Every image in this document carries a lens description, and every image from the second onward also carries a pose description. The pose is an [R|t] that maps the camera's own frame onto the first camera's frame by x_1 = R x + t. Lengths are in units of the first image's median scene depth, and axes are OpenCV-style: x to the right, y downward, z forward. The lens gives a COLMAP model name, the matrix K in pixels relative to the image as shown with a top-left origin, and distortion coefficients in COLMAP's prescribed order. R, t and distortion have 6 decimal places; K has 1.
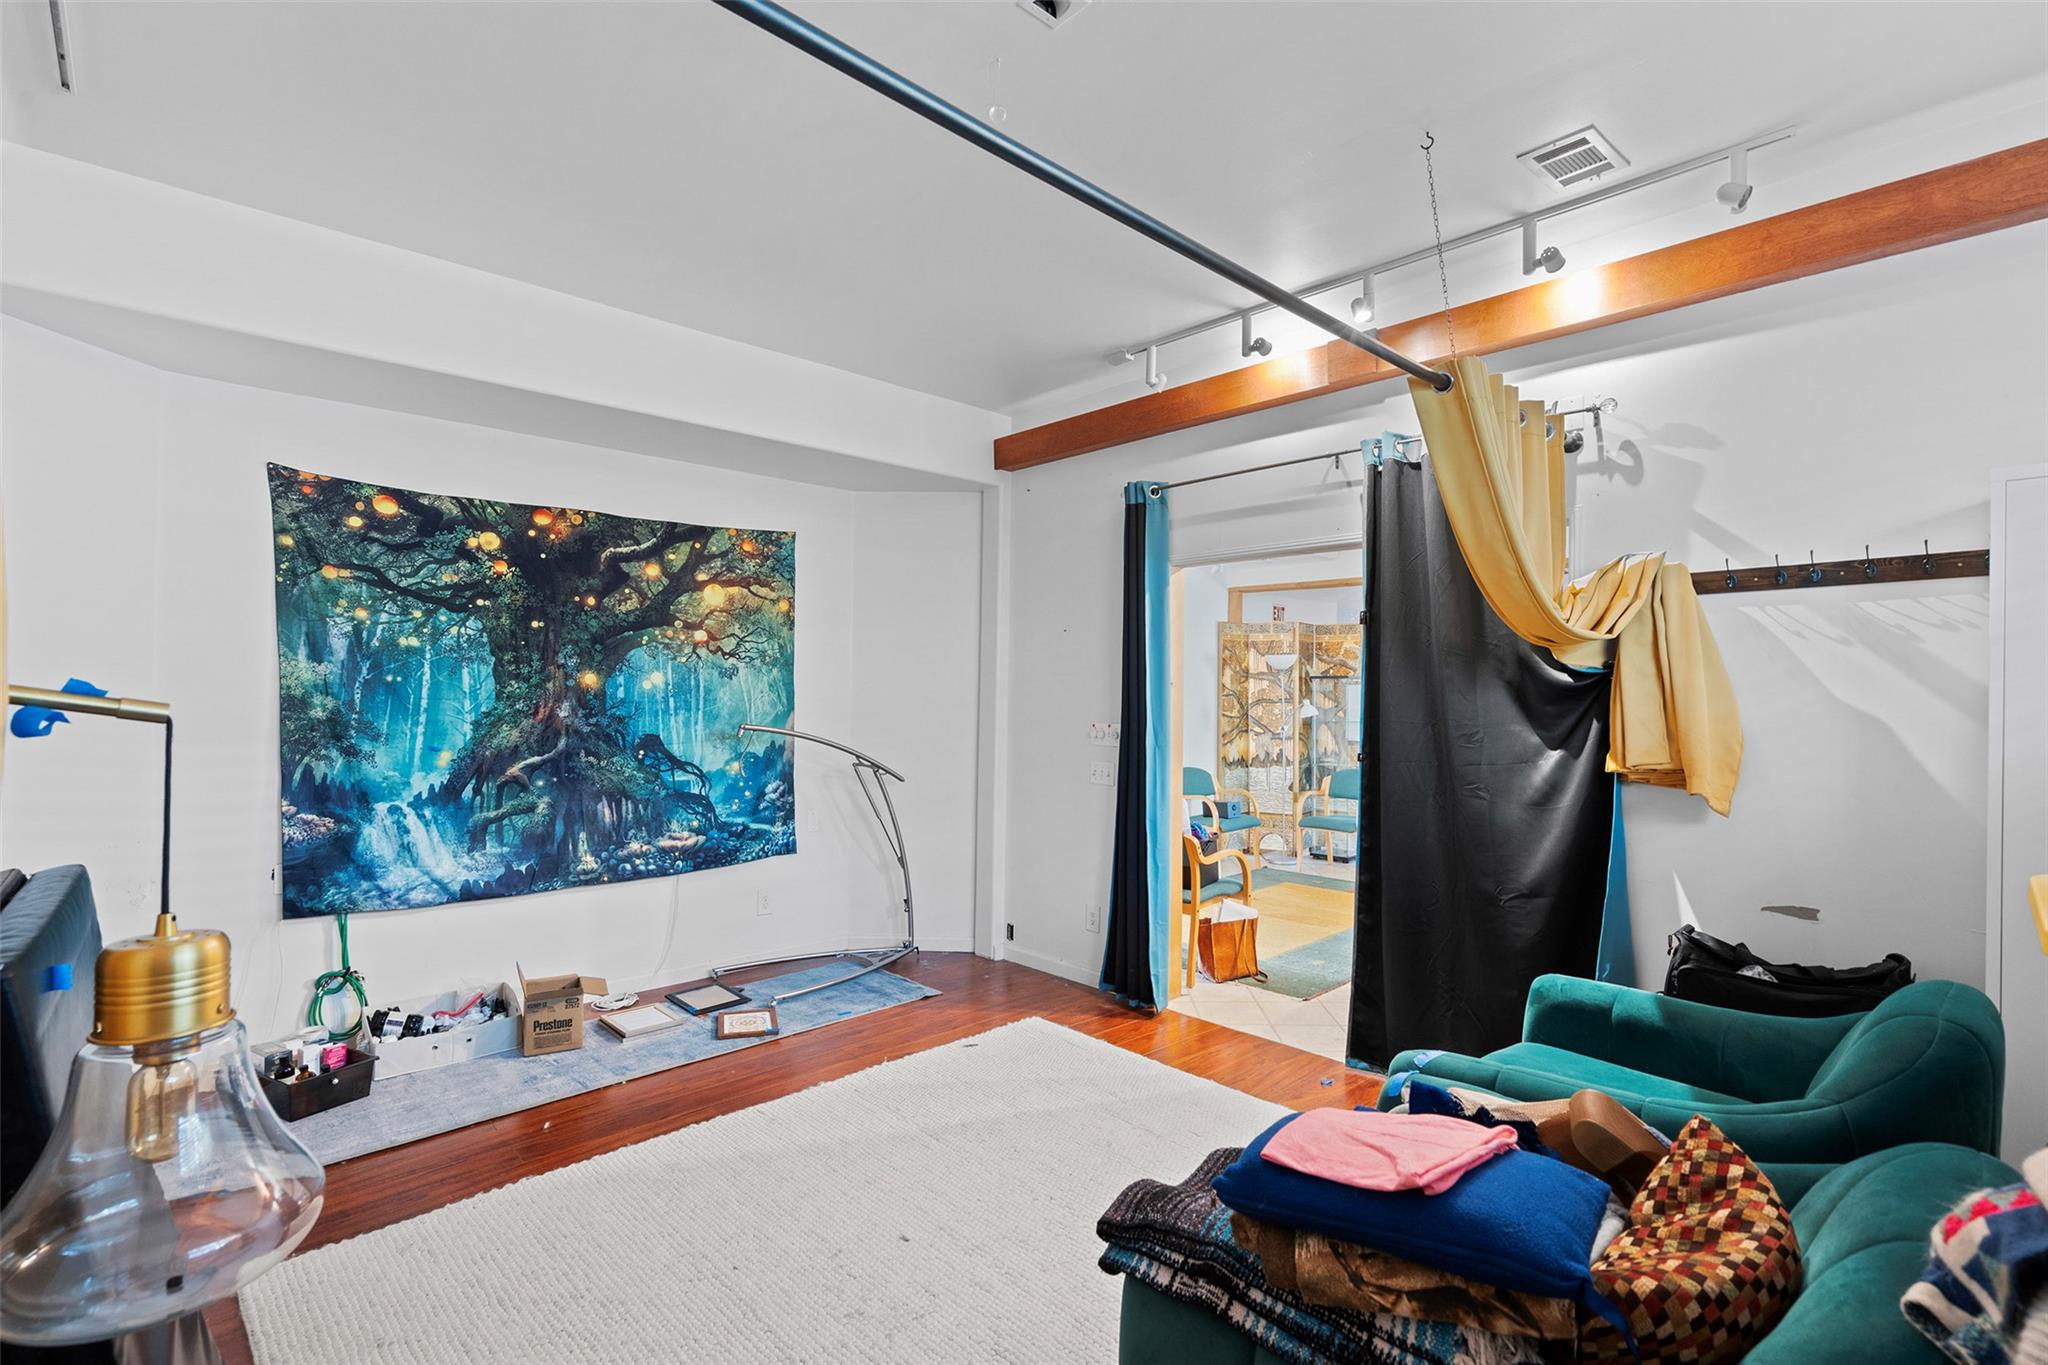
lens RADIAL K [[926.1, 0, 1036.0], [0, 926.1, 677.5], [0, 0, 1]] dist [-0.004944, 0.002248]
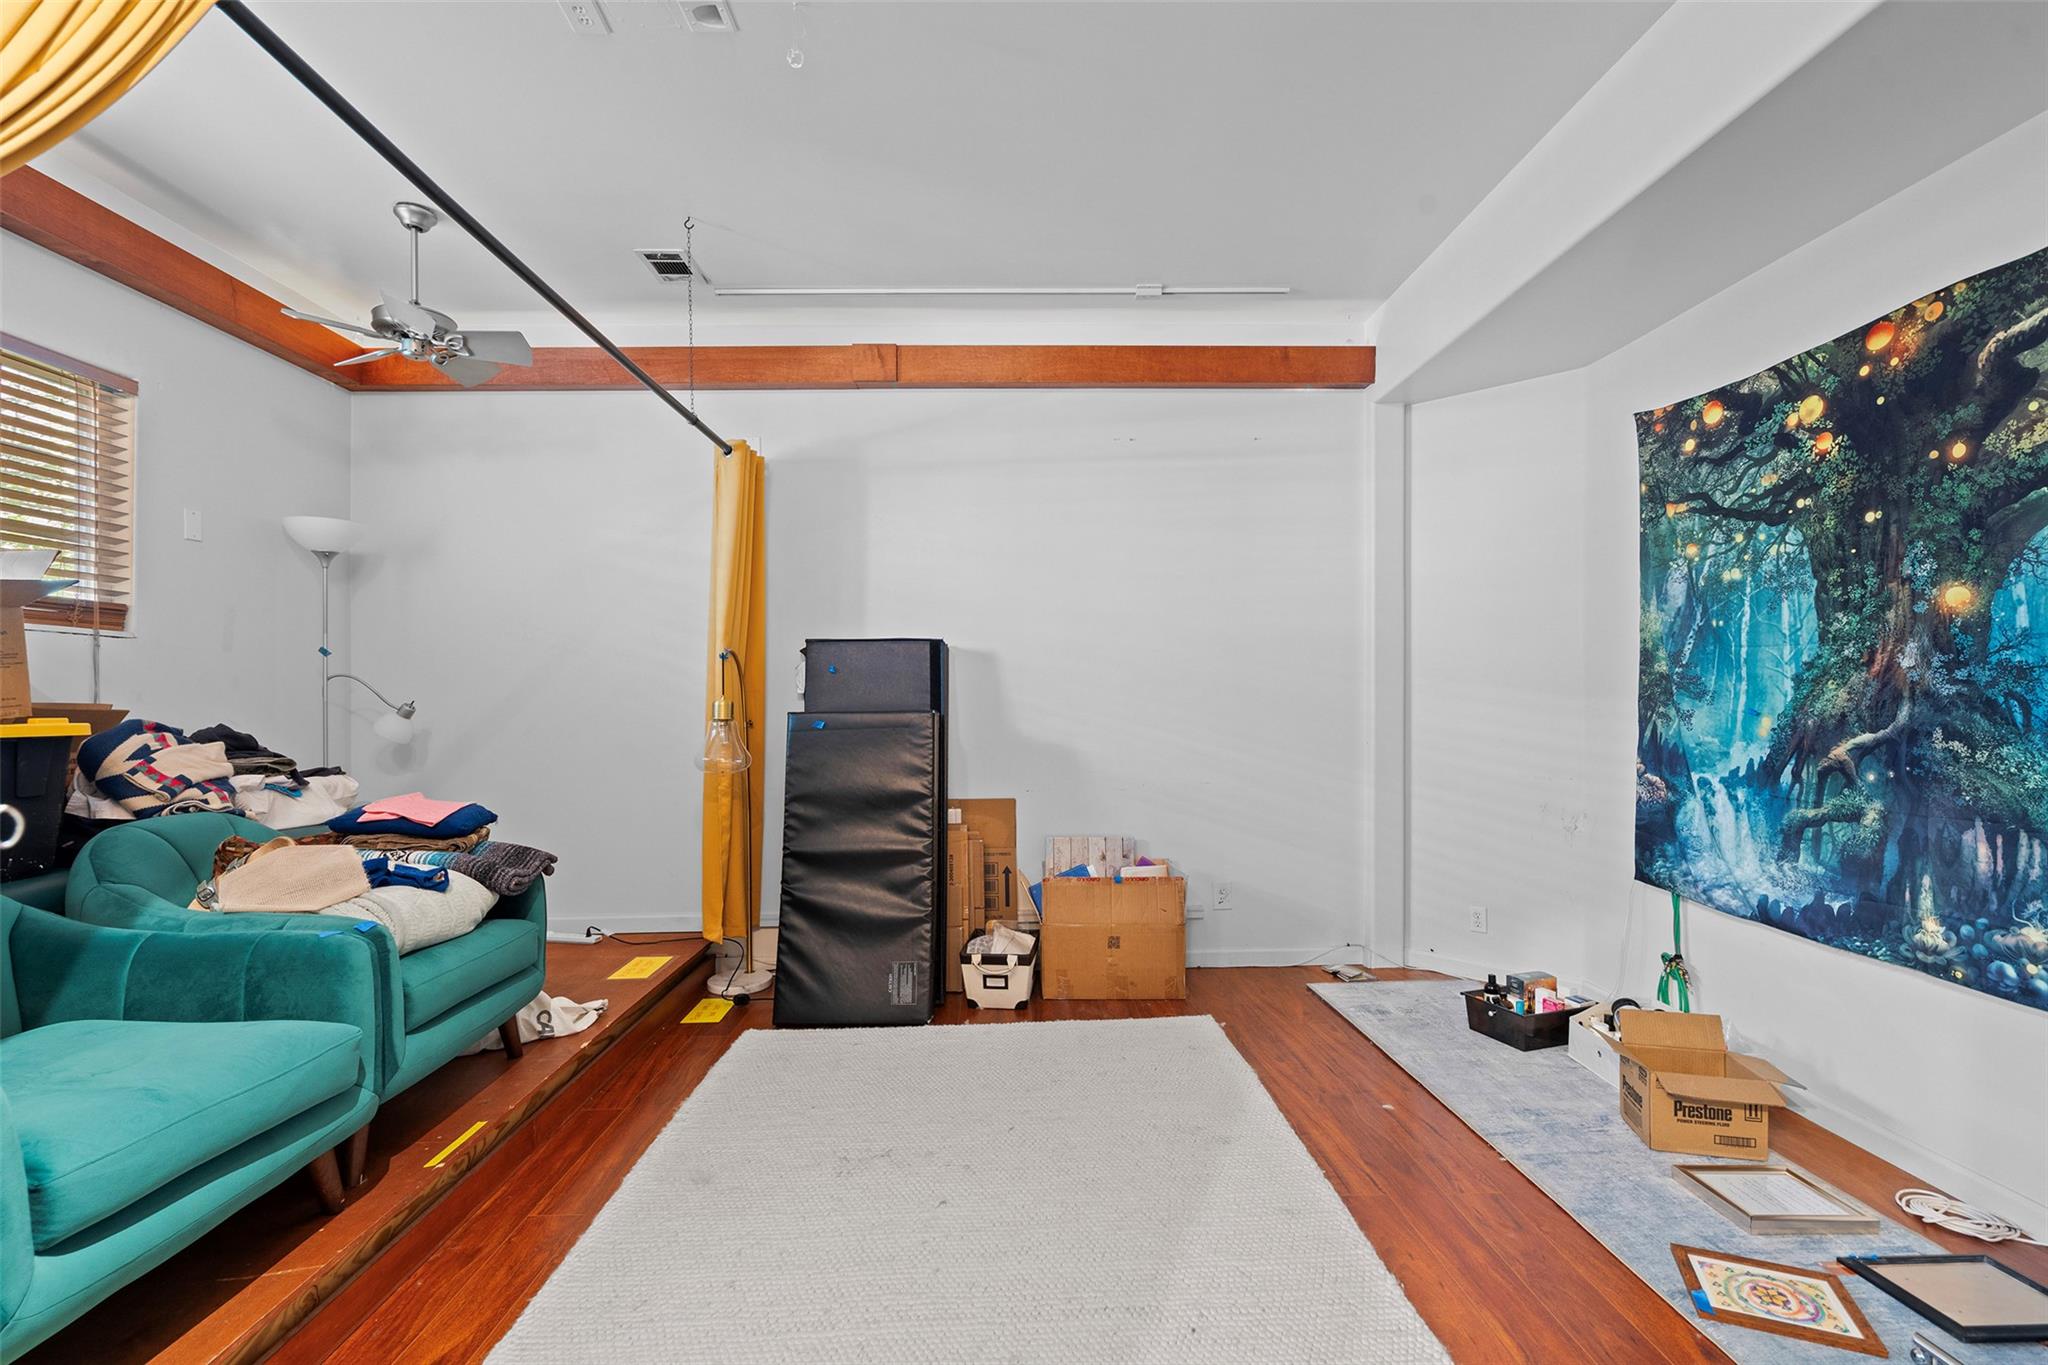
lens RADIAL K [[926.1, 0, 1013.7], [0, 926.1, 697.9], [0, 0, 1]] dist [-0.004944, 0.002248]
pose [[-0.674103, -0.001638, -0.738635, 0.301682], [0.008599, 0.999912, -0.010064, 0.065333], [0.738587, -0.013136, -0.674030, 1.024399]]
